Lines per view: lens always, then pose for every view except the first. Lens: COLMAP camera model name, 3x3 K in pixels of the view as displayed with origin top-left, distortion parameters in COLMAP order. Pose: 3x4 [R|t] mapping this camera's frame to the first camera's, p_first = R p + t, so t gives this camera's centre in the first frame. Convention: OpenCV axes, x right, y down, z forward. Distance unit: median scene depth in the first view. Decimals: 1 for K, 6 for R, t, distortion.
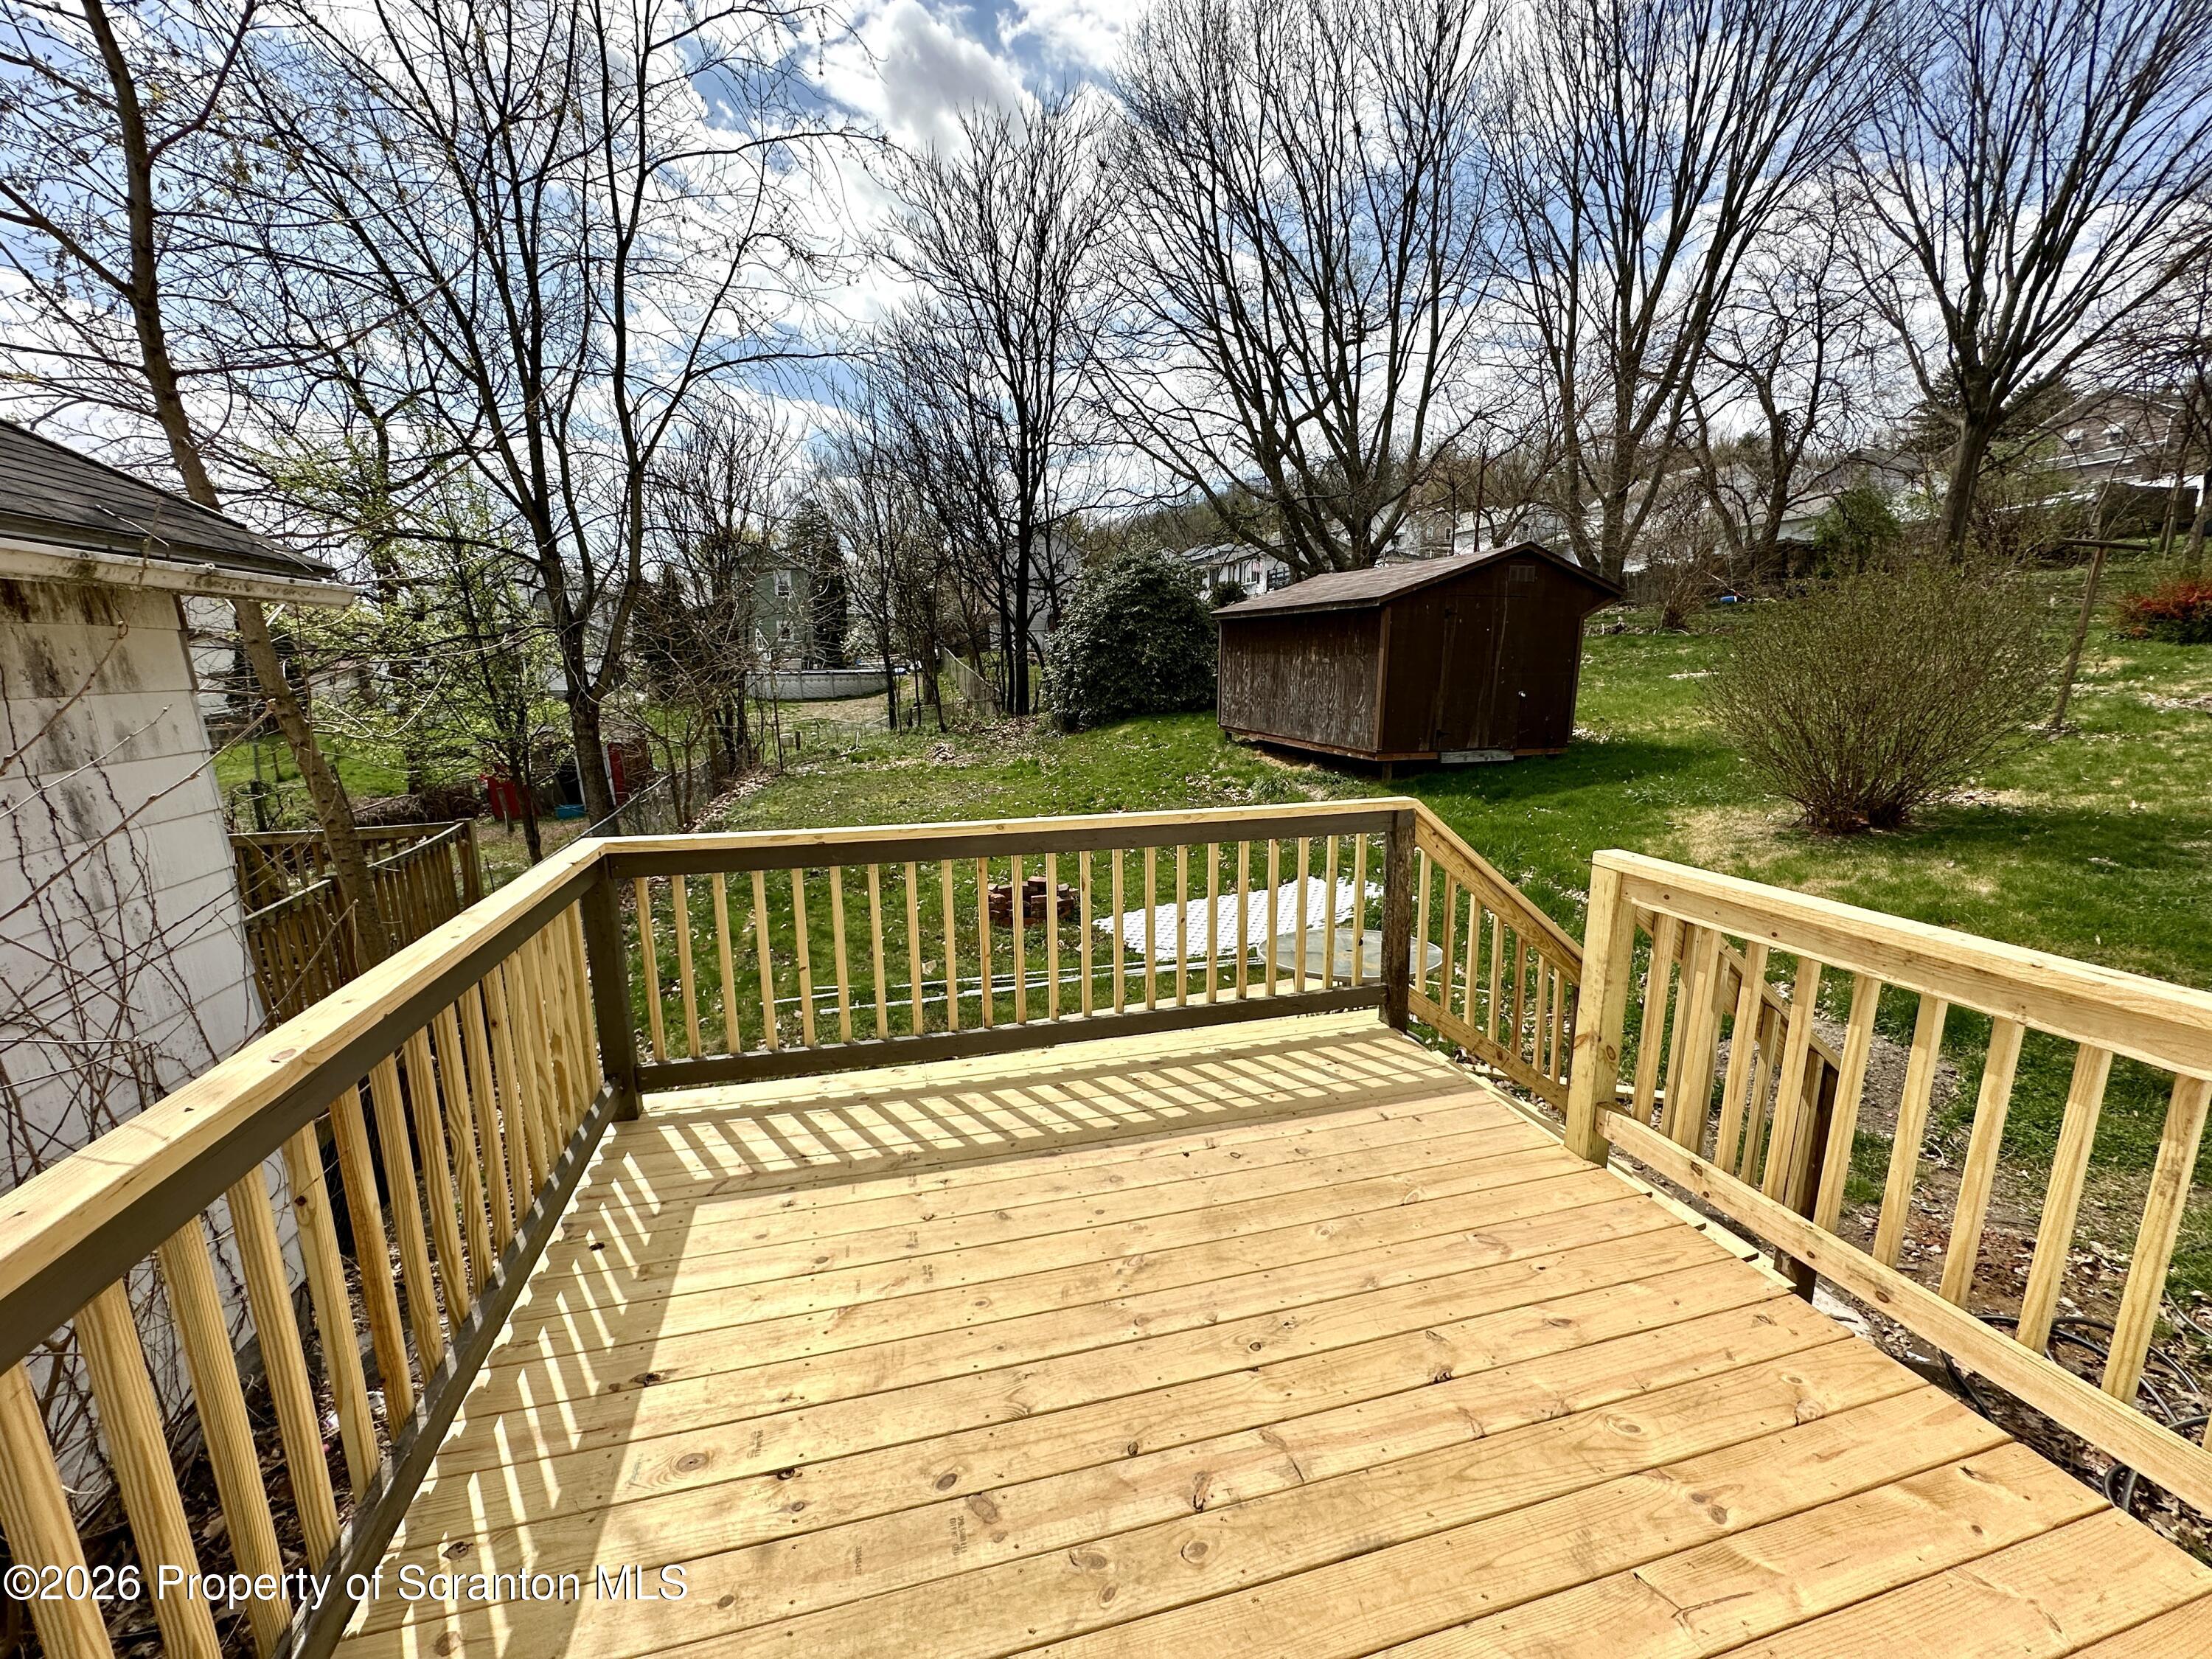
lens RADIAL K [[881.0, 0, 1107.4], [0, 881.0, 824.2], [0, 0, 1]] dist [-0.003810, 0.000497]
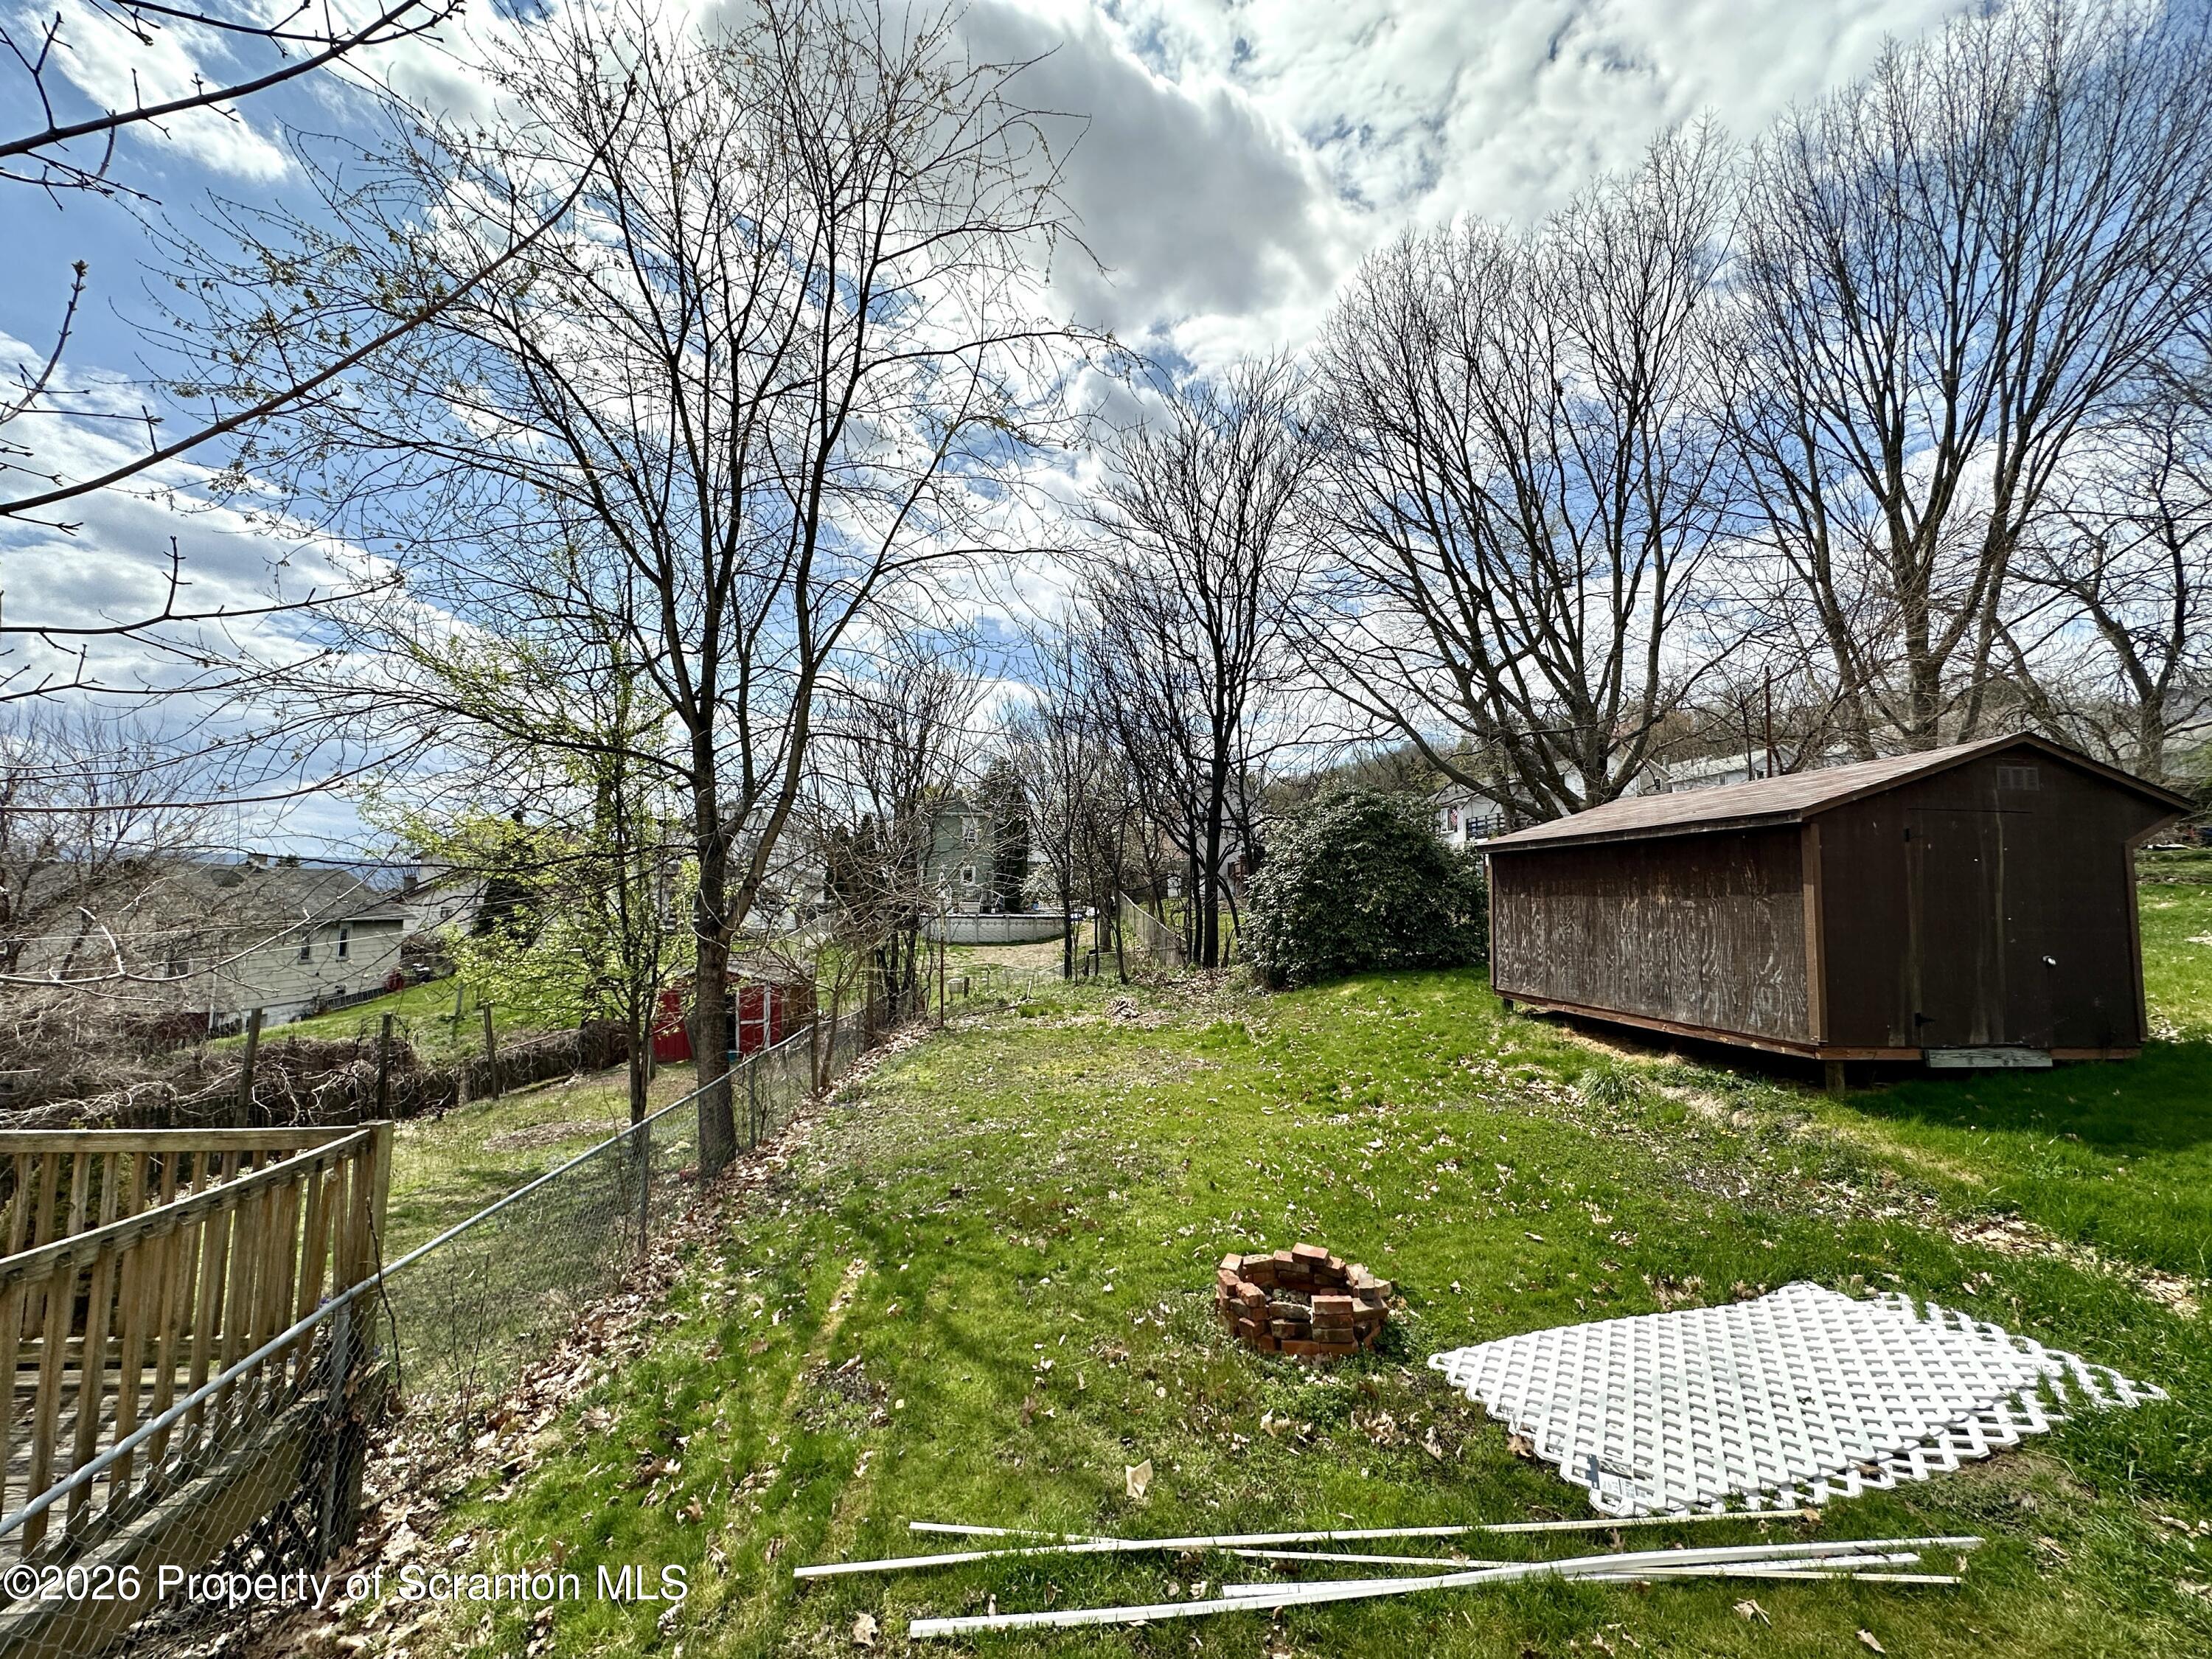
lens RADIAL K [[881.0, 0, 1104.3], [0, 881.0, 829.9], [0, 0, 1]] dist [-0.003810, 0.000497]
pose [[0.981225, 0.002105, -0.192853, -0.031562], [-0.054779, 0.961801, -0.268214, -0.013435], [0.184921, 0.273743, 0.943859, 0.107664]]
